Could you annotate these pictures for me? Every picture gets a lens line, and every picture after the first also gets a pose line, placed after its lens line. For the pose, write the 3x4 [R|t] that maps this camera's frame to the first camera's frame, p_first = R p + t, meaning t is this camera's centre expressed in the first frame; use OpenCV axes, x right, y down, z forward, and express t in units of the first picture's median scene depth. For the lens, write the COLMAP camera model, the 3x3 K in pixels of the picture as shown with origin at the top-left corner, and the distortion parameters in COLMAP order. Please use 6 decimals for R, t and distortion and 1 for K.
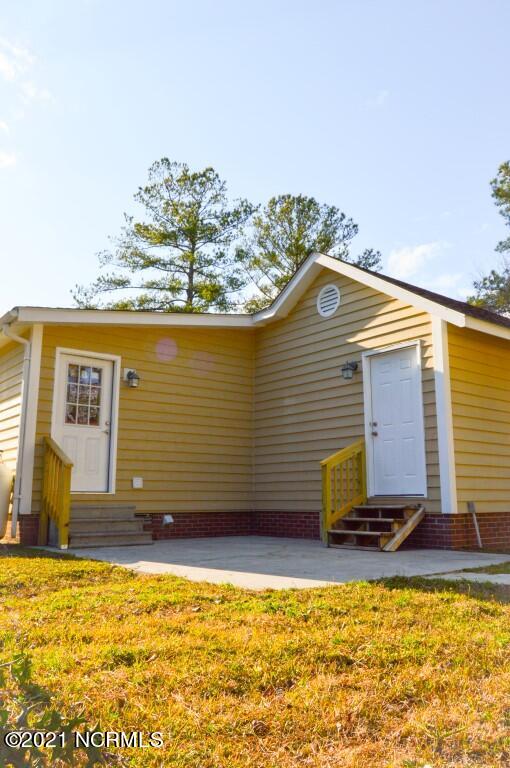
lens RADIAL K [[619.6, 0, 255.0], [0, 619.6, 384.0], [0, 0, 1]] dist [-0.011807, -0.013167]
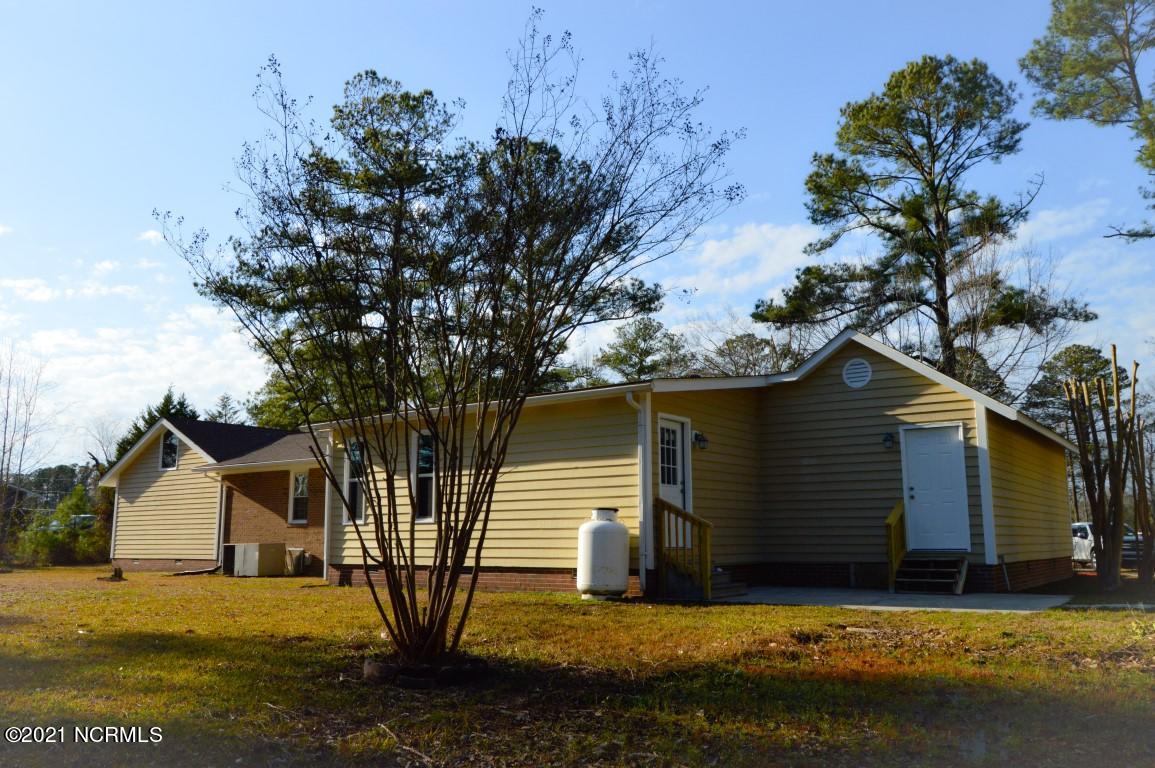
lens RADIAL K [[931.8, 0, 580.9], [0, 931.8, 389.7], [0, 0, 1]] dist [-0.011807, -0.013167]
pose [[0.956202, 0.042968, 0.289537, -0.871699], [-0.050288, 0.998575, 0.017886, -0.115085], [-0.288356, -0.031663, 0.957000, -0.468623]]
